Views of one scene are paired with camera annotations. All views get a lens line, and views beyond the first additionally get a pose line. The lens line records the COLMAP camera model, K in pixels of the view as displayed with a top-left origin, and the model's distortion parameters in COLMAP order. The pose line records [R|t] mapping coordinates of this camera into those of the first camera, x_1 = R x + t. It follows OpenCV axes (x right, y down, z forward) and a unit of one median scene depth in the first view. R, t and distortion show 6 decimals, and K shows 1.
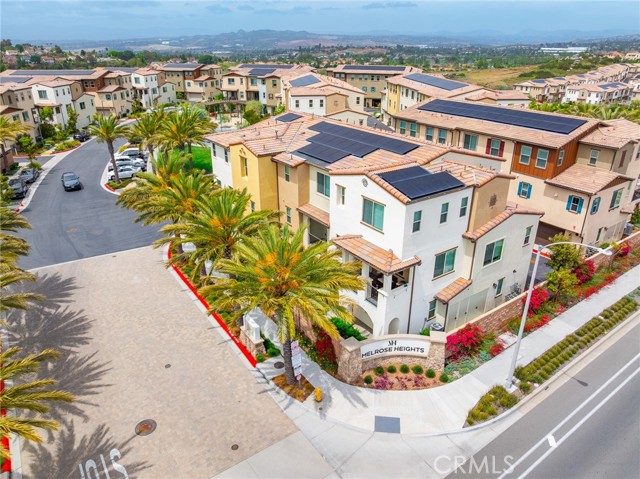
lens RADIAL K [[449.9, 0, 320.0], [0, 449.9, 239.5], [0, 0, 1]] dist [-0.060527, 0.035081]
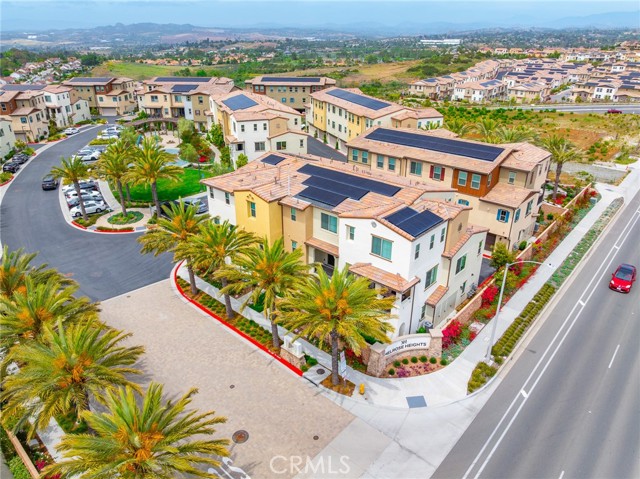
lens RADIAL K [[449.9, 0, 320.0], [0, 449.9, 239.5], [0, 0, 1]] dist [-0.060527, 0.035081]
pose [[0.973950, -0.093946, 0.206385, -0.216343], [0.091153, 0.995571, 0.023020, -0.083887], [-0.207634, -0.003608, 0.978200, -0.167852]]
